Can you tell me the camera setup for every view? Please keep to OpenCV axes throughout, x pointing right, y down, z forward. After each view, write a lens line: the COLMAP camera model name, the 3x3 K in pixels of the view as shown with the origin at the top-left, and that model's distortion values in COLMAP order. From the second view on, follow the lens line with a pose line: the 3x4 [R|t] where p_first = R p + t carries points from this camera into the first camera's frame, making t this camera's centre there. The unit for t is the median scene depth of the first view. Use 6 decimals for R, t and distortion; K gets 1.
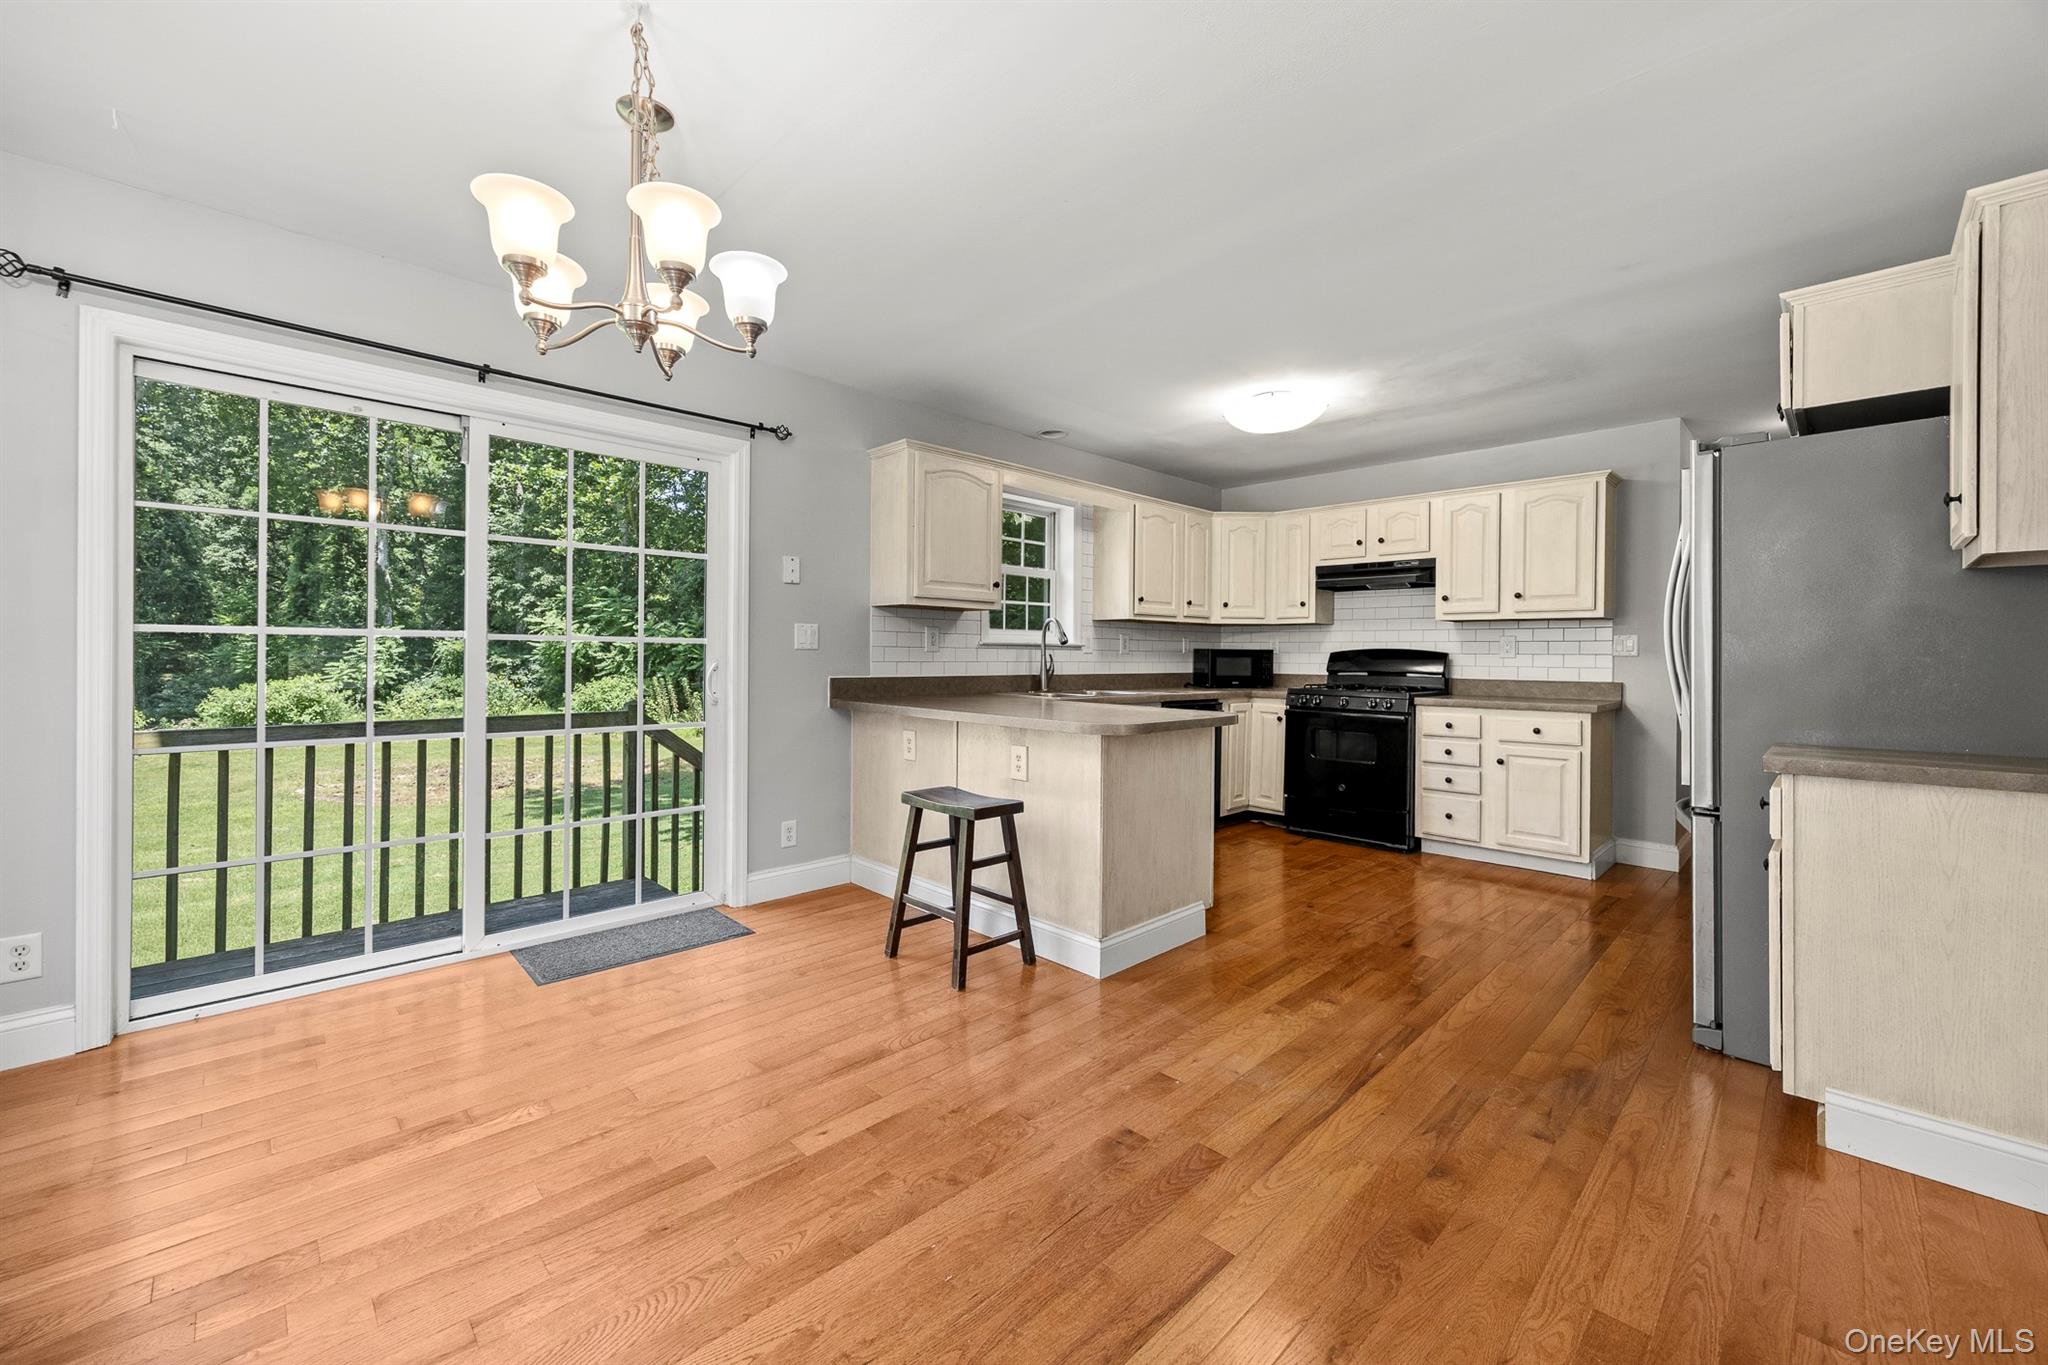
lens RADIAL K [[811.1, 0, 999.1], [0, 811.1, 654.4], [0, 0, 1]] dist [-0.003129, 0.000320]
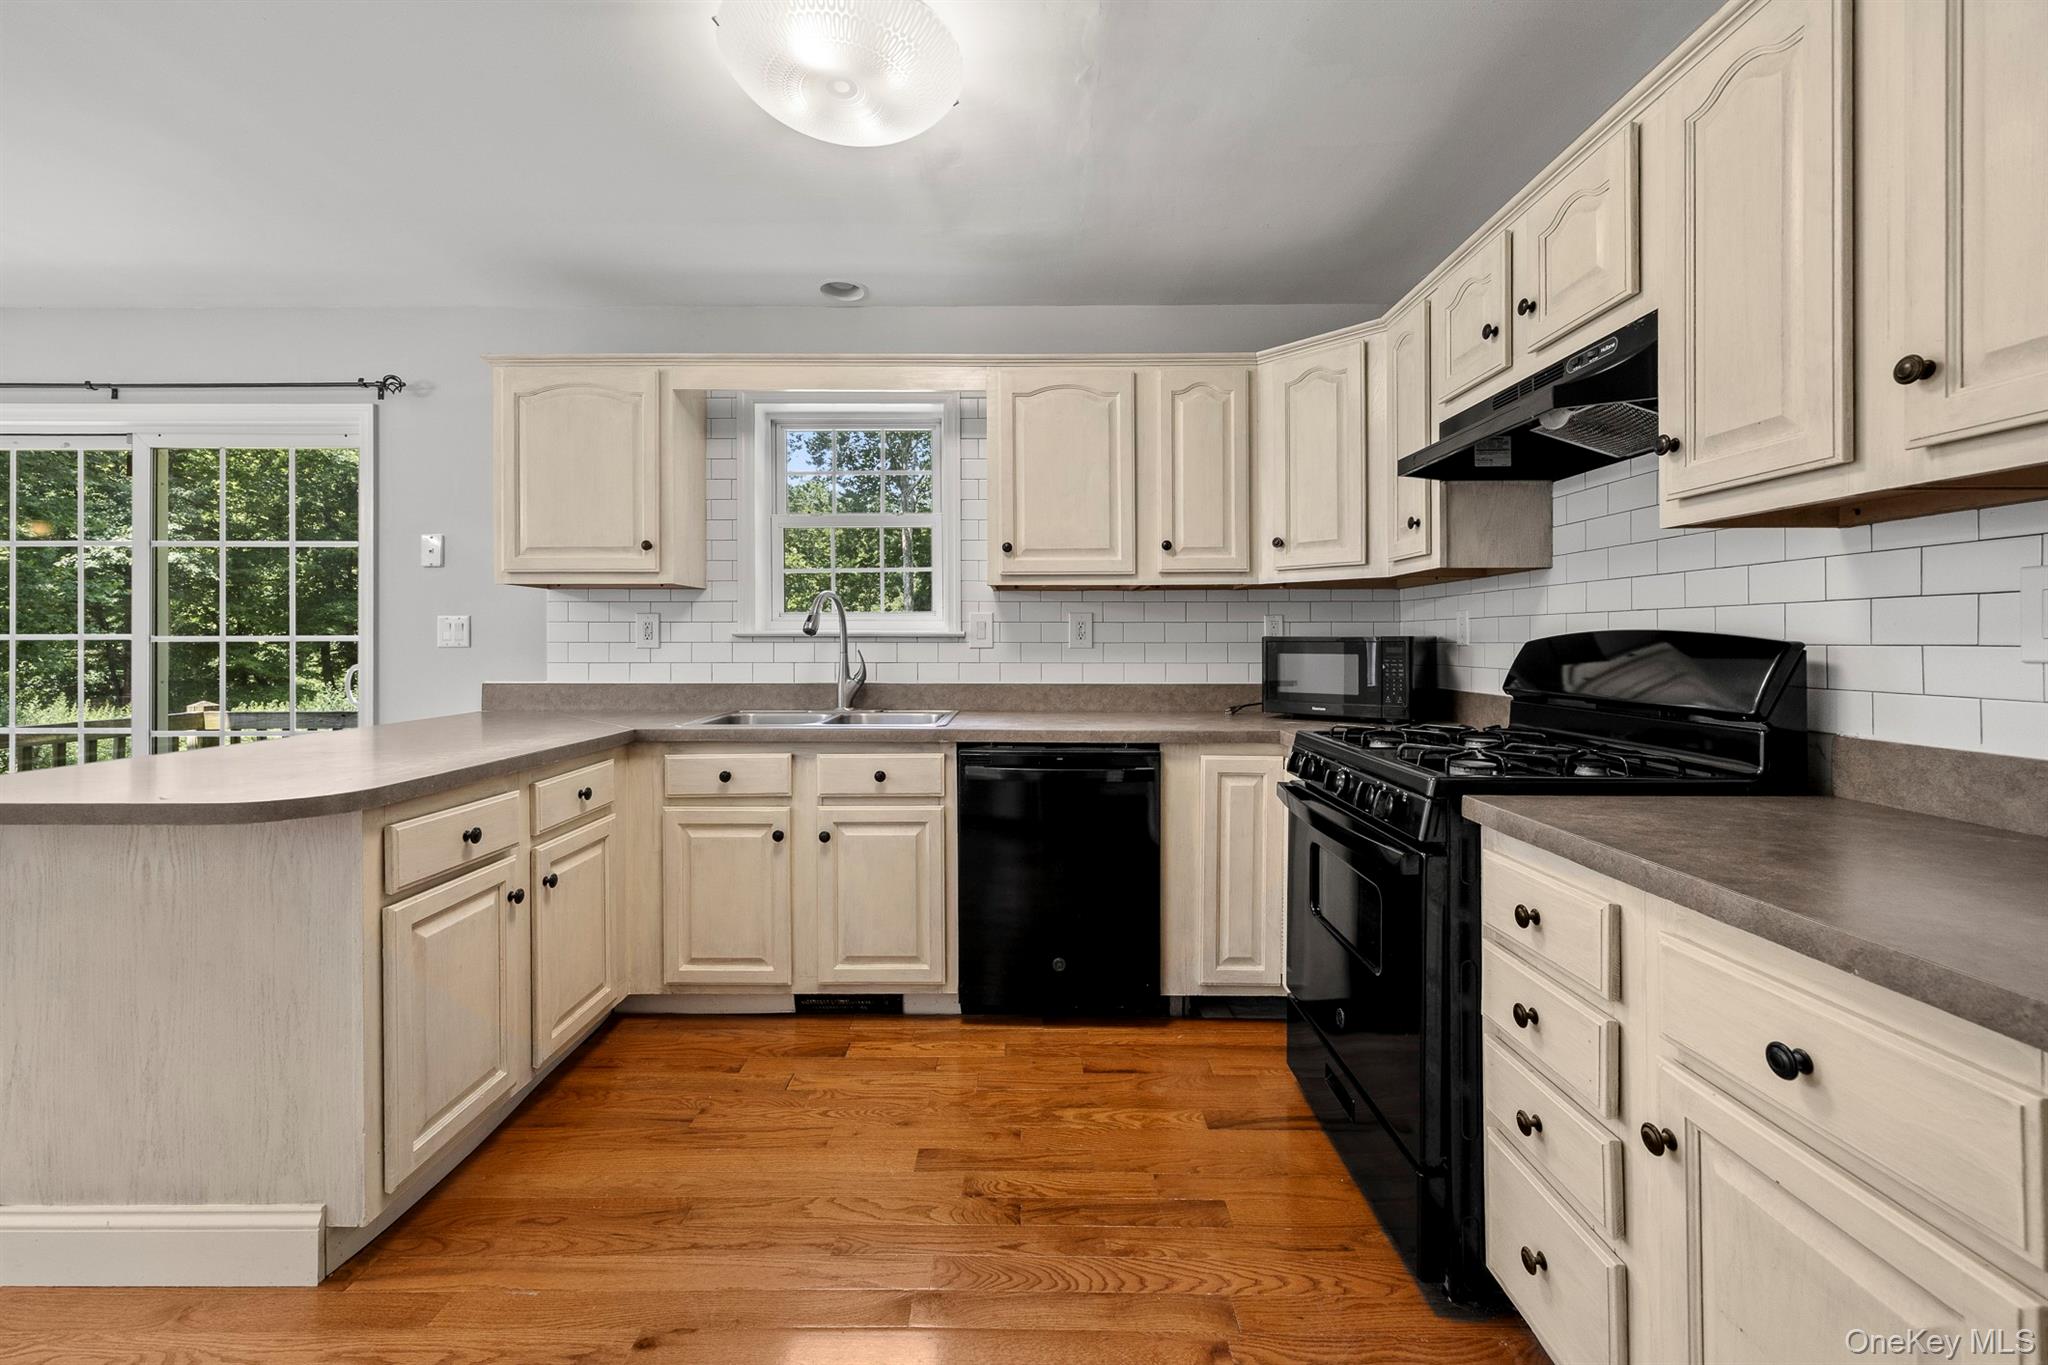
lens RADIAL K [[811.1, 0, 1034.7], [0, 811.1, 638.6], [0, 0, 1]] dist [-0.003129, 0.000320]
pose [[0.720944, -0.012069, -0.692888, 0.691020], [0.007185, 0.999925, -0.009941, -0.002541], [0.692956, 0.002188, 0.720977, 0.772673]]
